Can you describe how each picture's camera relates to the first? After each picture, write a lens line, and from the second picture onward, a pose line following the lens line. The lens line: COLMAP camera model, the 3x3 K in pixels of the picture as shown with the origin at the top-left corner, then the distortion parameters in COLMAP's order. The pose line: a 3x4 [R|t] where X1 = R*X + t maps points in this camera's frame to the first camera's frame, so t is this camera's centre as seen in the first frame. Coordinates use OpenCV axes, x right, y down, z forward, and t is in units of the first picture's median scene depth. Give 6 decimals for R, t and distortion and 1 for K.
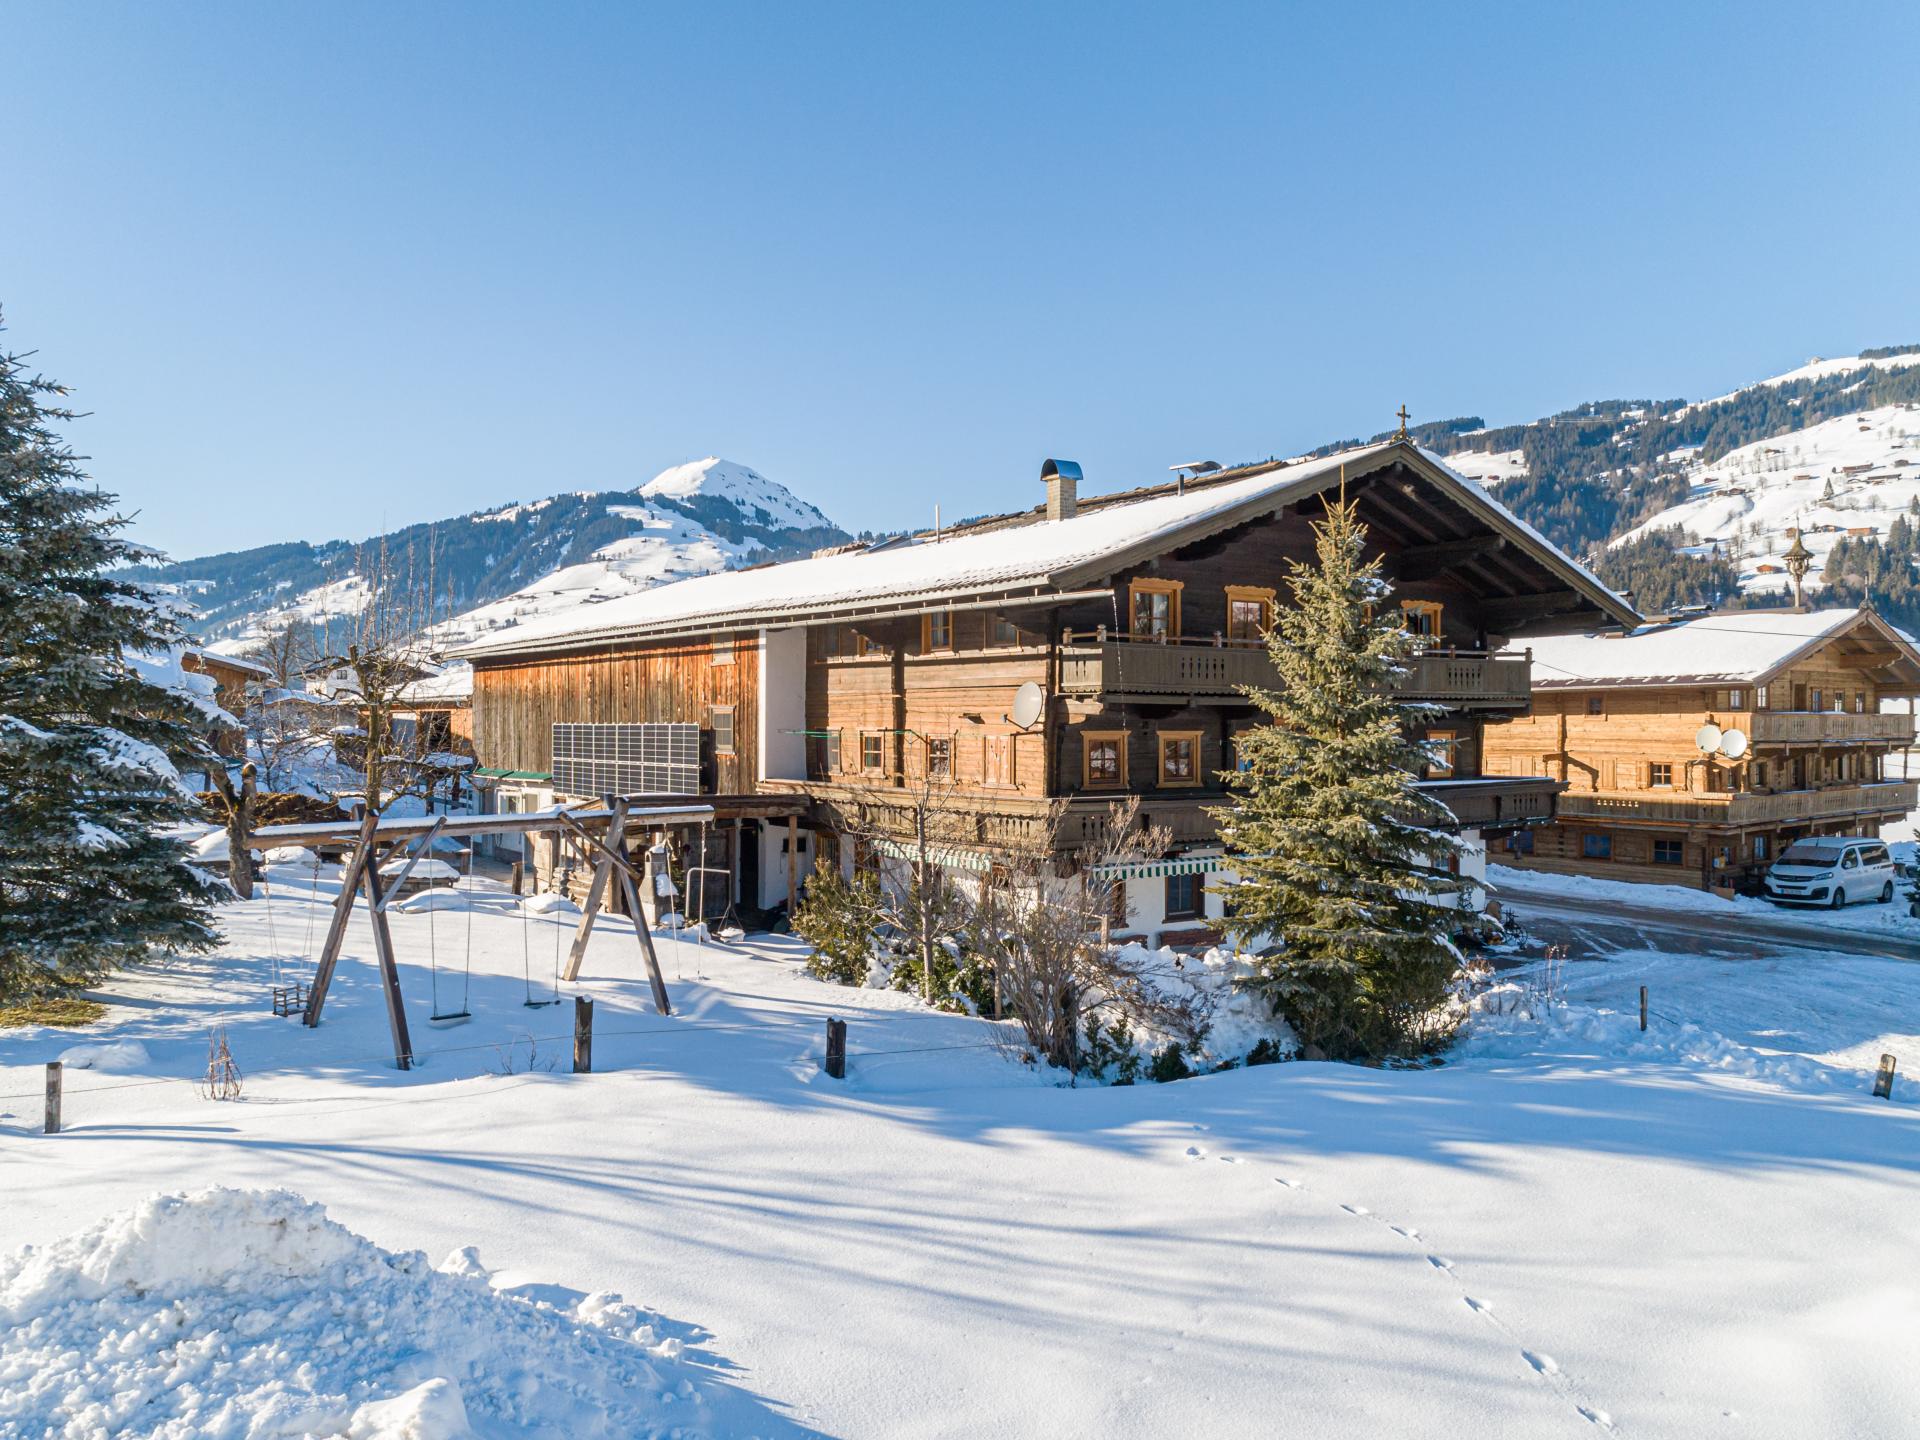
lens RADIAL K [[1443.2, 0, 1009.4], [0, 1443.2, 708.6], [0, 0, 1]] dist [0.017945, 0.015977]
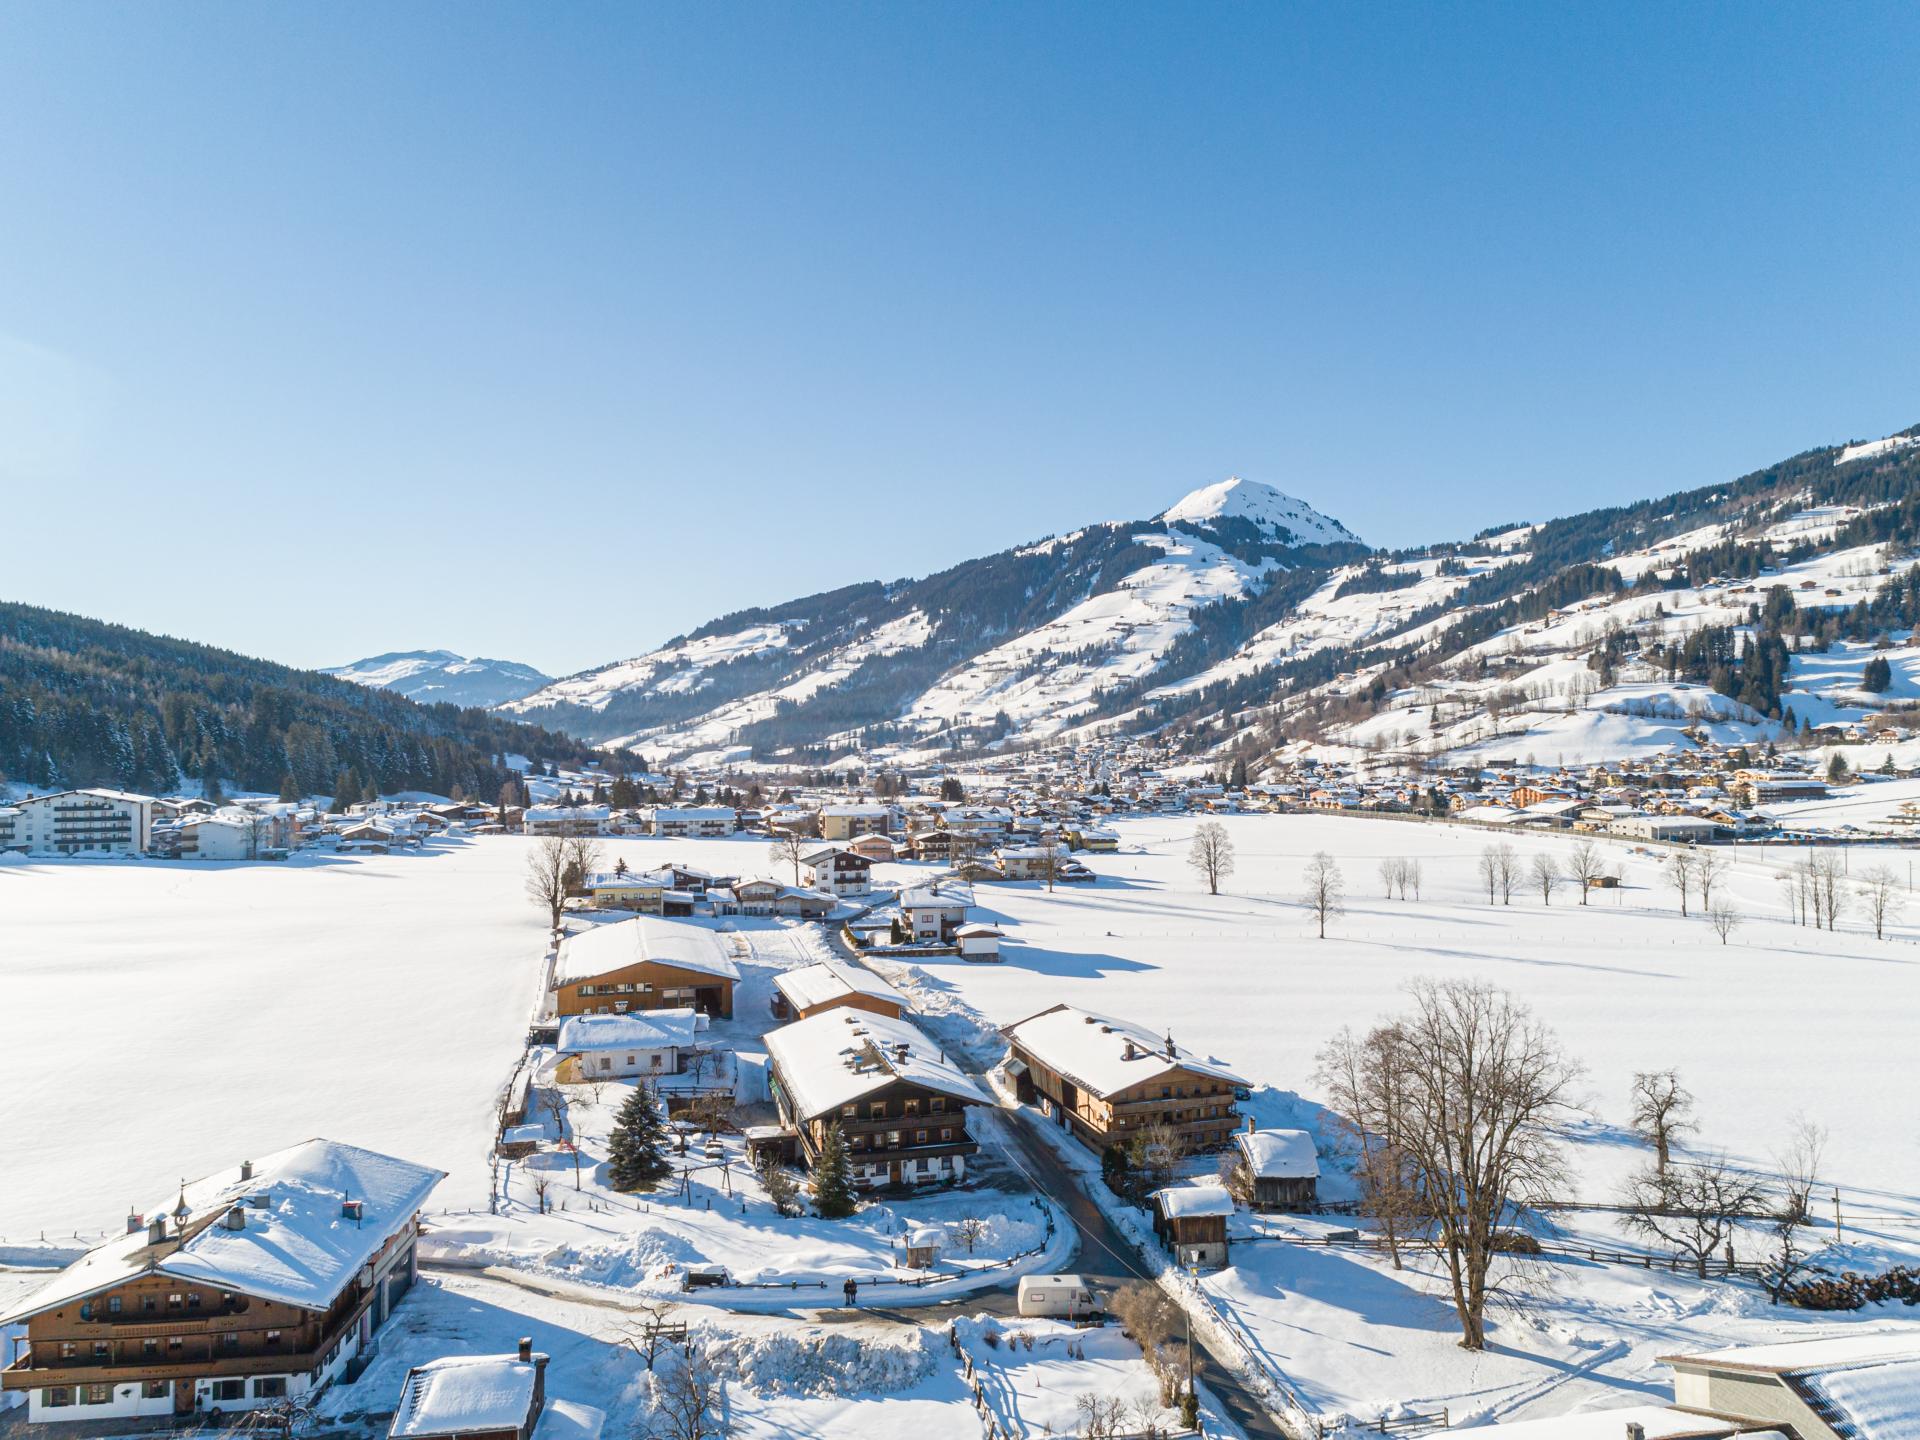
lens RADIAL K [[1443.2, 0, 1004.8], [0, 1443.2, 719.9], [0, 0, 1]] dist [0.017945, 0.015977]
pose [[0.932787, -0.010405, -0.360279, 1.459656], [0.011744, 0.999930, 0.001525, -0.859475], [0.360238, -0.005654, 0.932843, -2.047726]]
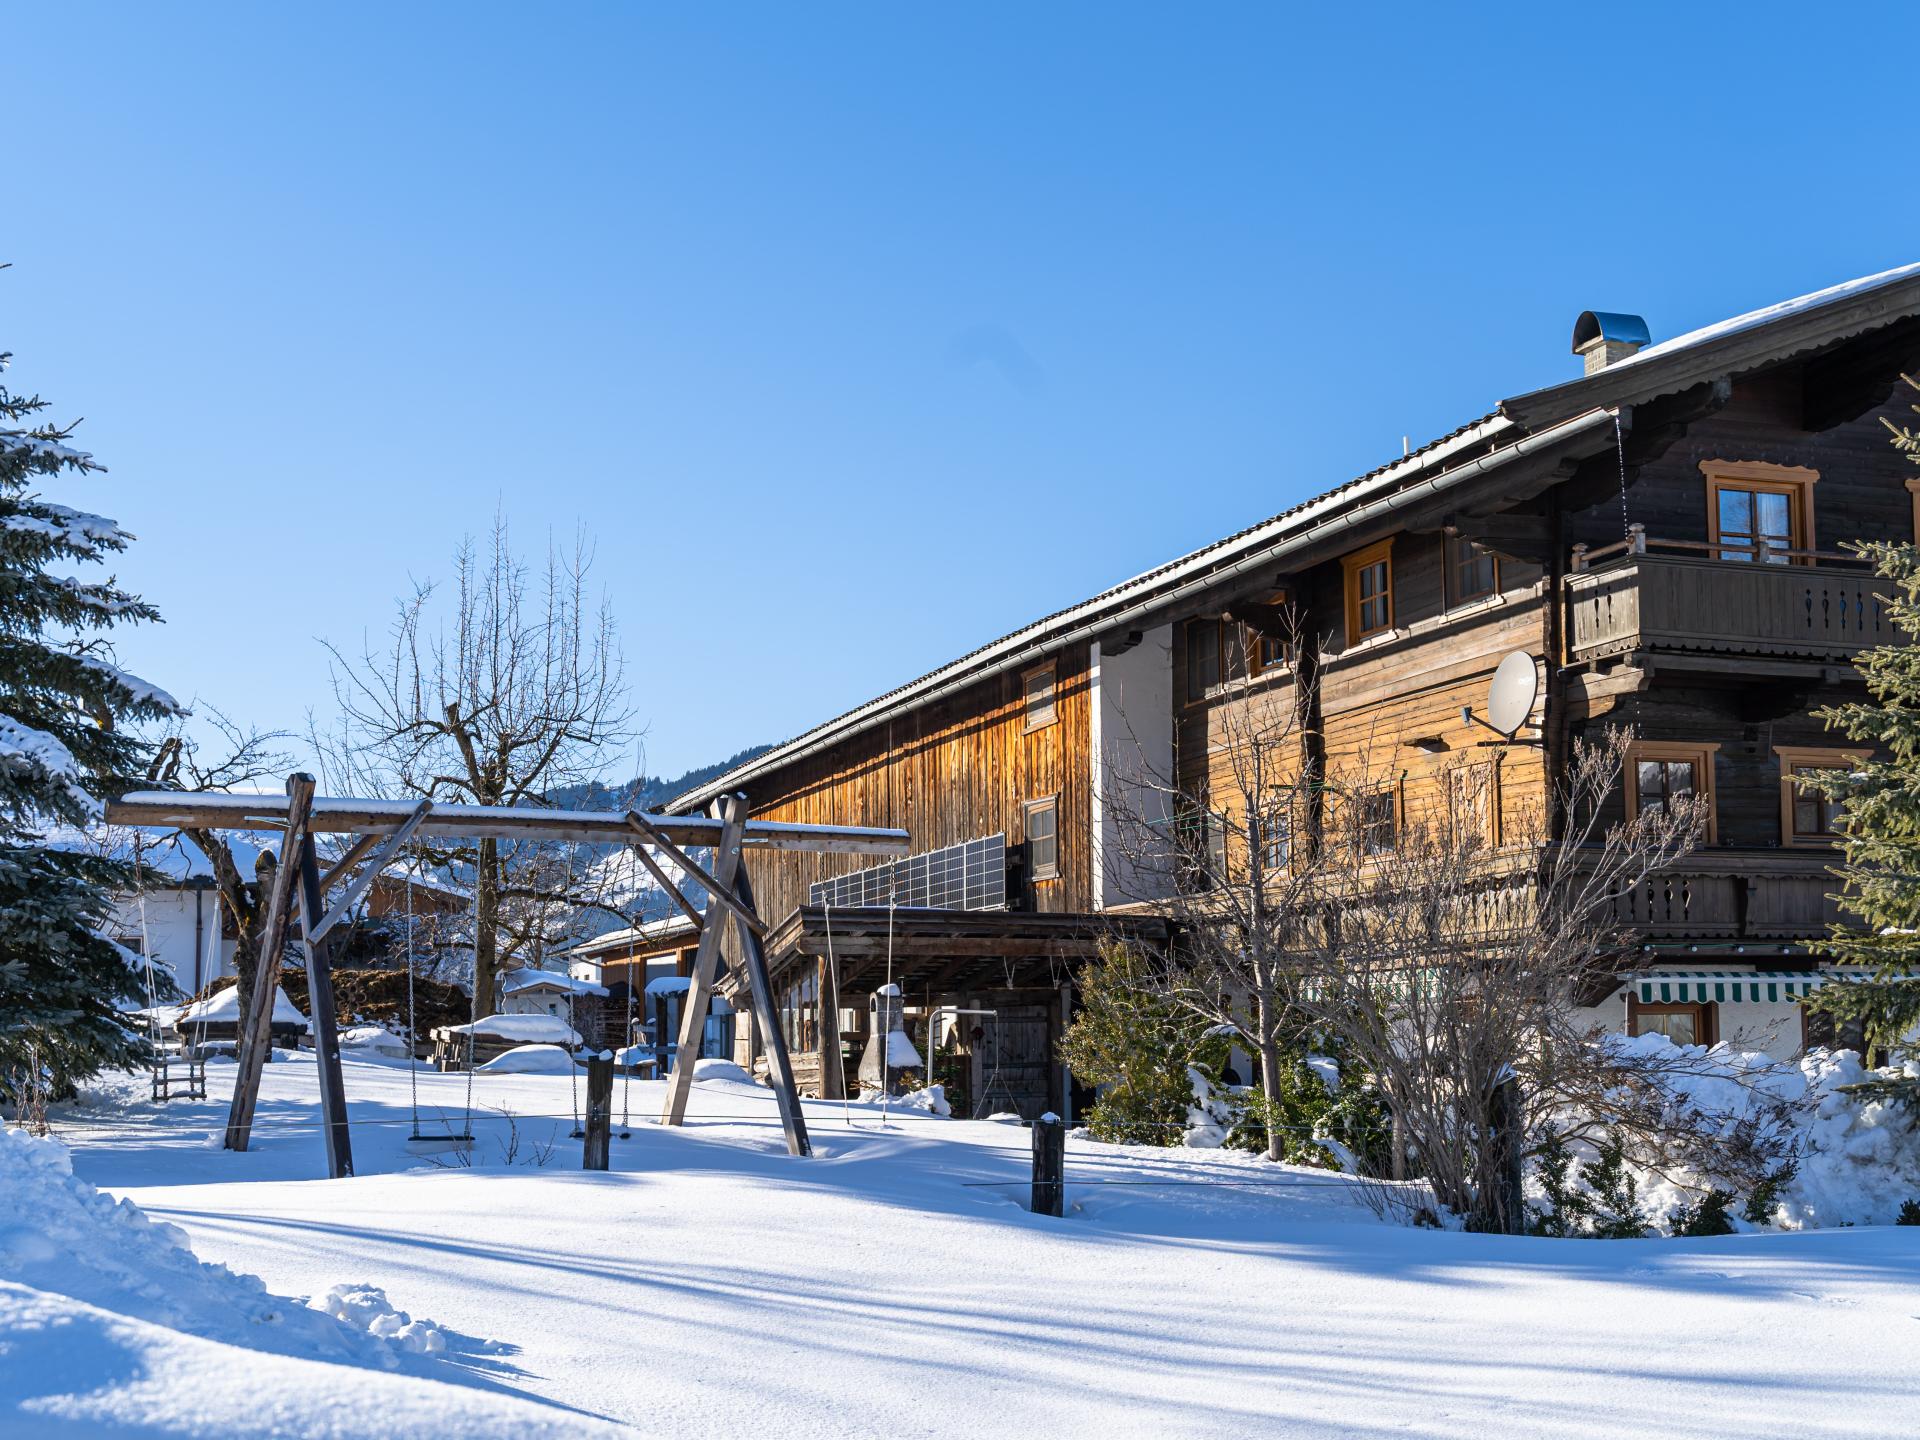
lens RADIAL K [[2445.2, 0, 1042.0], [0, 2445.2, 848.0], [0, 0, 1]] dist [-0.018839, 0.000000]
pose [[0.962259, -0.036590, -0.269664, 0.053704], [0.016220, 0.996869, -0.077384, 0.075794], [0.271652, 0.070090, 0.959840, 0.043609]]
